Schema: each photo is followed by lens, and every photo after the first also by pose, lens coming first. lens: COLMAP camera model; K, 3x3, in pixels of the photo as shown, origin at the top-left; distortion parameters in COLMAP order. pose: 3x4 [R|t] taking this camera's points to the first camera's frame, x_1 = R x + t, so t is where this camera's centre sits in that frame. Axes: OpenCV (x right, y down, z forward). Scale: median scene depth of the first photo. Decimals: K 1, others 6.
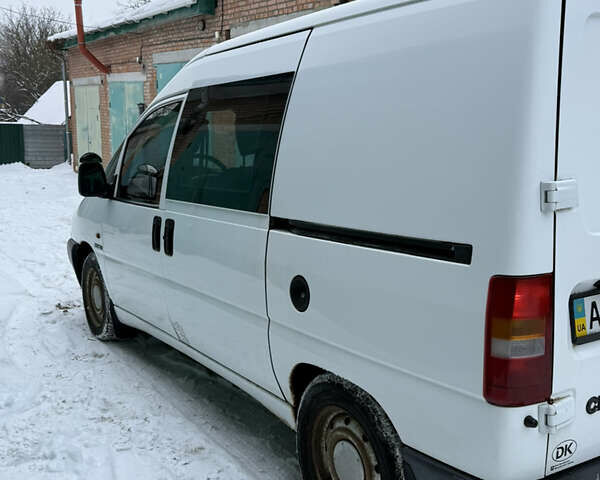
lens RADIAL K [[678.6, 0, 300.0], [0, 678.6, 240.0], [0, 0, 1]] dist [0.198858, -0.477597]
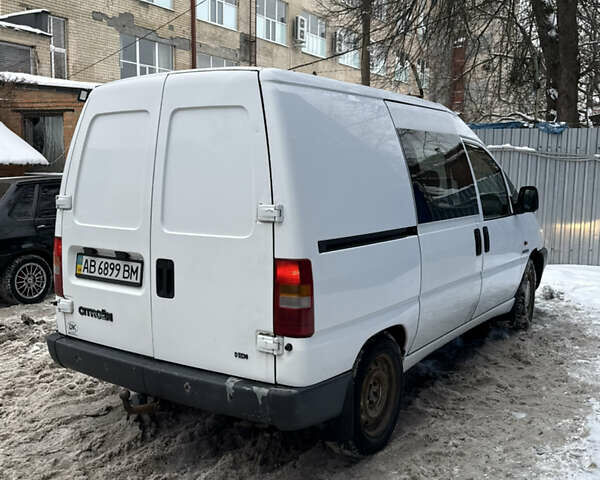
lens RADIAL K [[650.1, 0, 300.0], [0, 650.1, 240.0], [0, 0, 1]] dist [0.182821, -0.385584]
pose [[0.365877, 0.127896, -0.921833, 2.397812], [-0.142326, 0.986550, 0.080386, -0.205871], [0.919716, 0.101790, 0.379159, 0.842174]]
